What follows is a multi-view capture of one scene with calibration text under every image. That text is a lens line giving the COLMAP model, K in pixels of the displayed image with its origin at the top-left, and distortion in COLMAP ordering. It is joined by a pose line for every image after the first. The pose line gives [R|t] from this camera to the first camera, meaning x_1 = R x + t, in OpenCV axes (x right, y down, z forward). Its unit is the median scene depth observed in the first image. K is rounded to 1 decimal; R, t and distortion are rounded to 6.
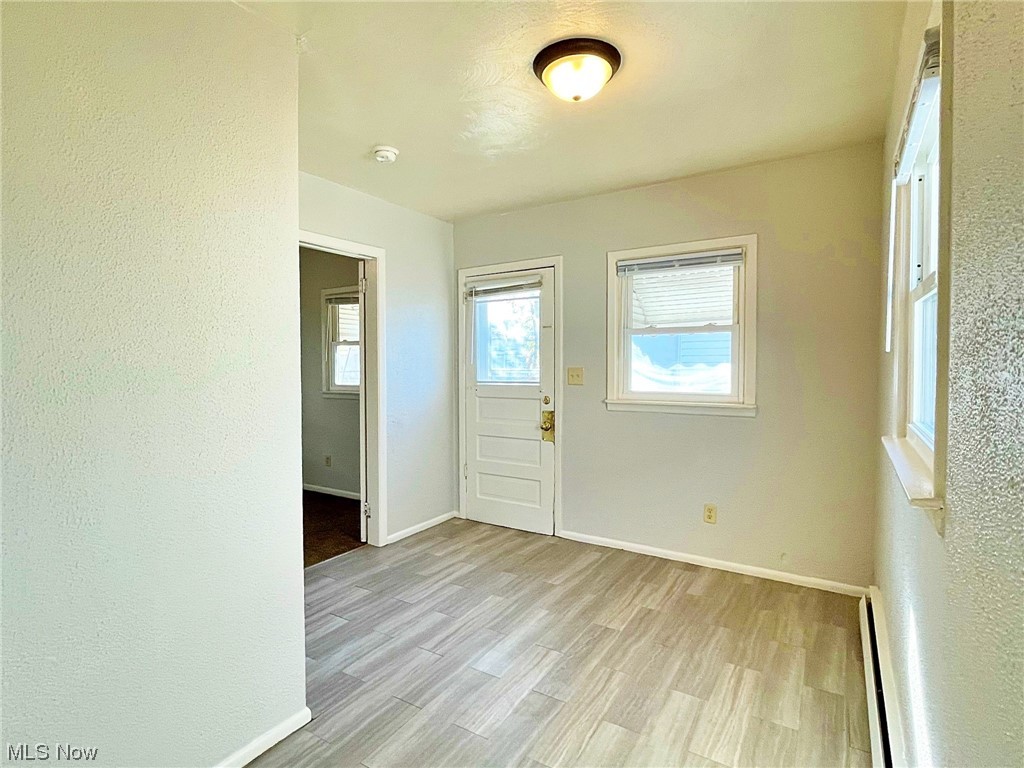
lens RADIAL K [[511.4, 0, 512.0], [0, 511.4, 384.0], [0, 0, 1]] dist [0.001002, 0.000094]
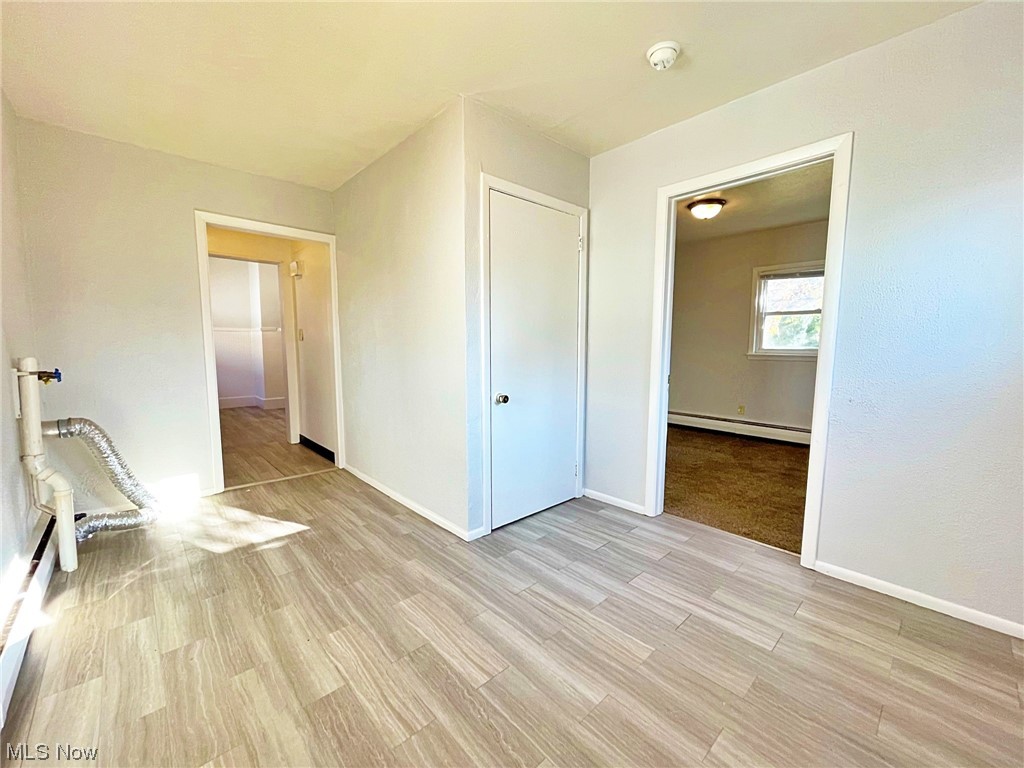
lens RADIAL K [[419.0, 0, 520.1], [0, 419.0, 387.4], [0, 0, 1]] dist [-0.002134, -0.000117]
pose [[-0.250497, 0.107365, -0.962145, 0.561703], [-0.039599, 0.991863, 0.120991, 0.012816], [0.967307, 0.068408, -0.244207, 1.057540]]
